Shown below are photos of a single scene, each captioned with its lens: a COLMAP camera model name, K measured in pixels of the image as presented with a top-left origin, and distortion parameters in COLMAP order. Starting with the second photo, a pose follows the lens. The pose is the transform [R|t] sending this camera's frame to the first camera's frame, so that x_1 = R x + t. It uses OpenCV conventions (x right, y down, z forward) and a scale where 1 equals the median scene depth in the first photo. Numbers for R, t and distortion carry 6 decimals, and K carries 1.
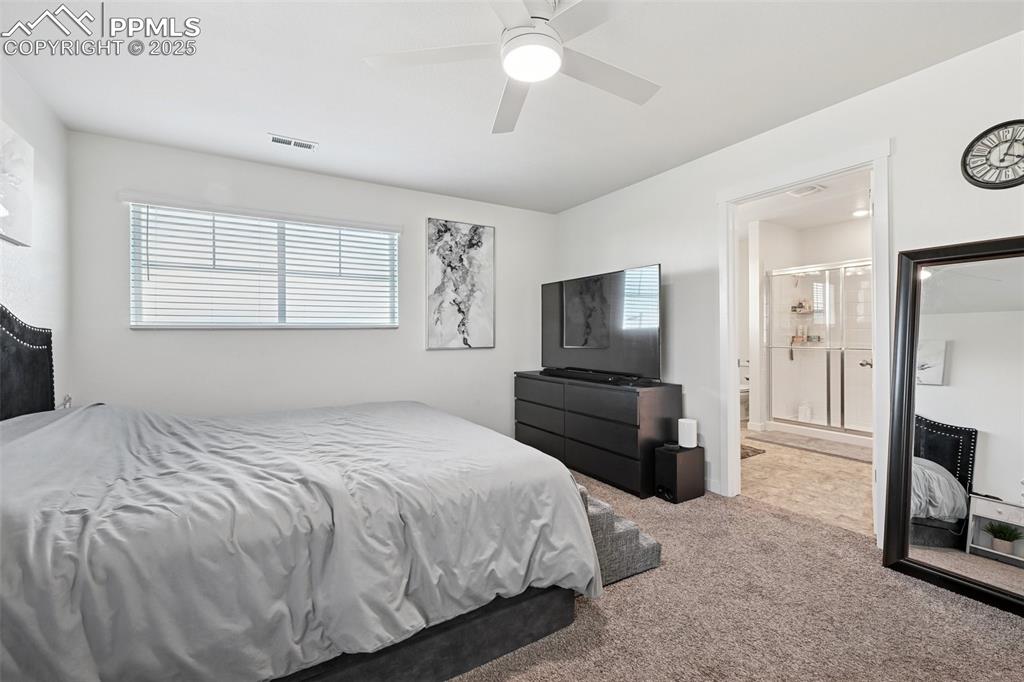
lens RADIAL K [[422.2, 0, 520.2], [0, 422.2, 335.3], [0, 0, 1]] dist [-0.003253, 0.001966]
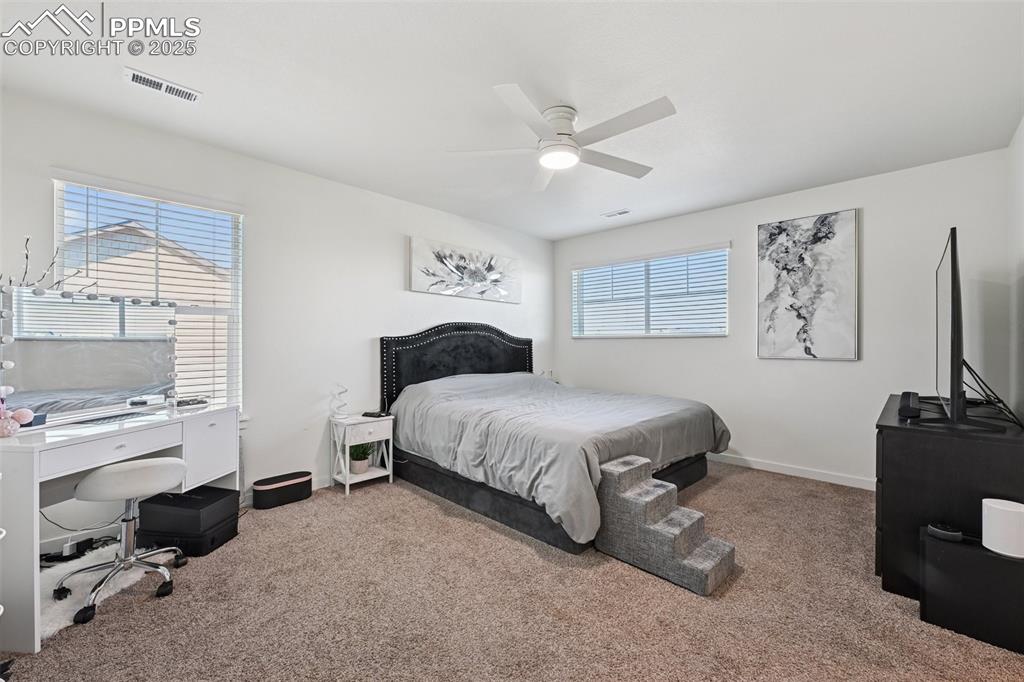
lens RADIAL K [[422.2, 0, 519.0], [0, 422.2, 338.7], [0, 0, 1]] dist [-0.003253, 0.001966]
pose [[0.264884, -0.003836, -0.964273, 0.568132], [-0.006955, 0.999958, -0.005888, -0.001416], [0.964255, 0.008266, 0.264847, 0.190138]]
